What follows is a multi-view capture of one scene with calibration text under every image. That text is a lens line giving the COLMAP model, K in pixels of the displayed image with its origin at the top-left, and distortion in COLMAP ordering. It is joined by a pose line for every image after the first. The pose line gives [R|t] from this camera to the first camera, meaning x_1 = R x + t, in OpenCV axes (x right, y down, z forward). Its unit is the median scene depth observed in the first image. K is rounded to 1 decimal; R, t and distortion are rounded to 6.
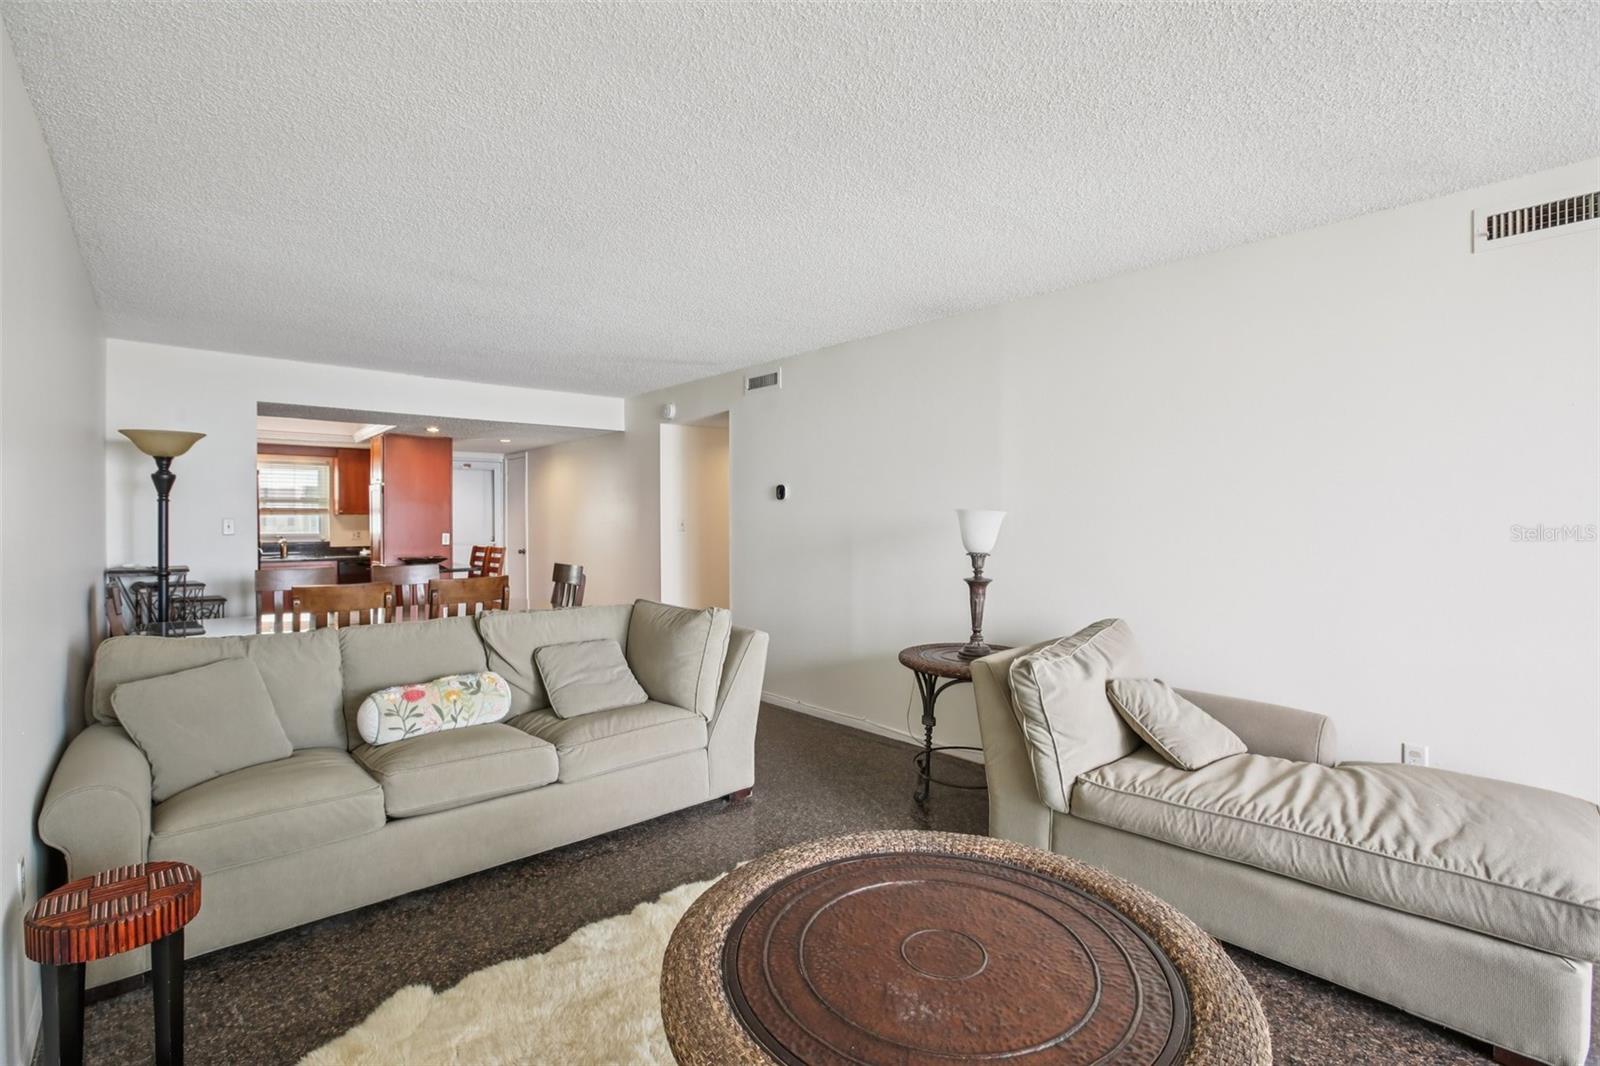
lens RADIAL K [[725.4, 0, 792.7], [0, 725.4, 528.2], [0, 0, 1]] dist [-0.029267, 0.000705]
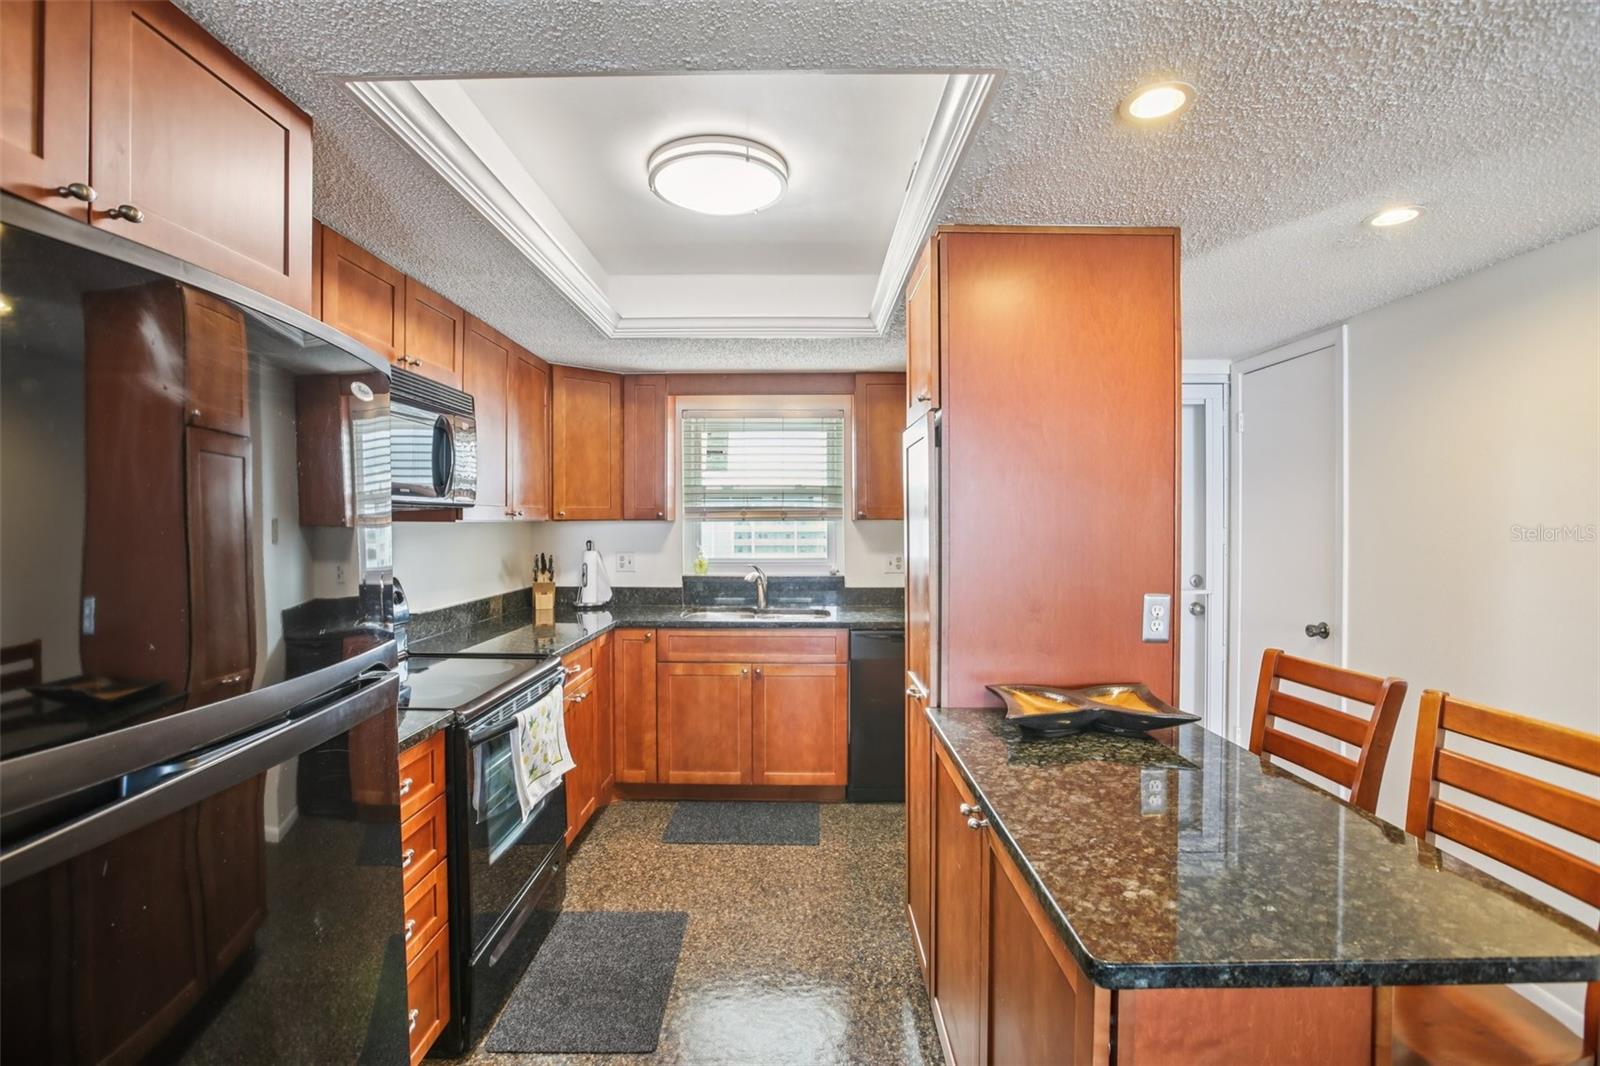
lens RADIAL K [[725.4, 0, 792.7], [0, 725.4, 528.2], [0, 0, 1]] dist [-0.029267, 0.000705]
pose [[0.740362, 0.007144, -0.672170, -0.357838], [-0.007994, 0.999966, 0.001822, -0.014601], [0.672160, 0.004025, 0.740395, 0.638408]]
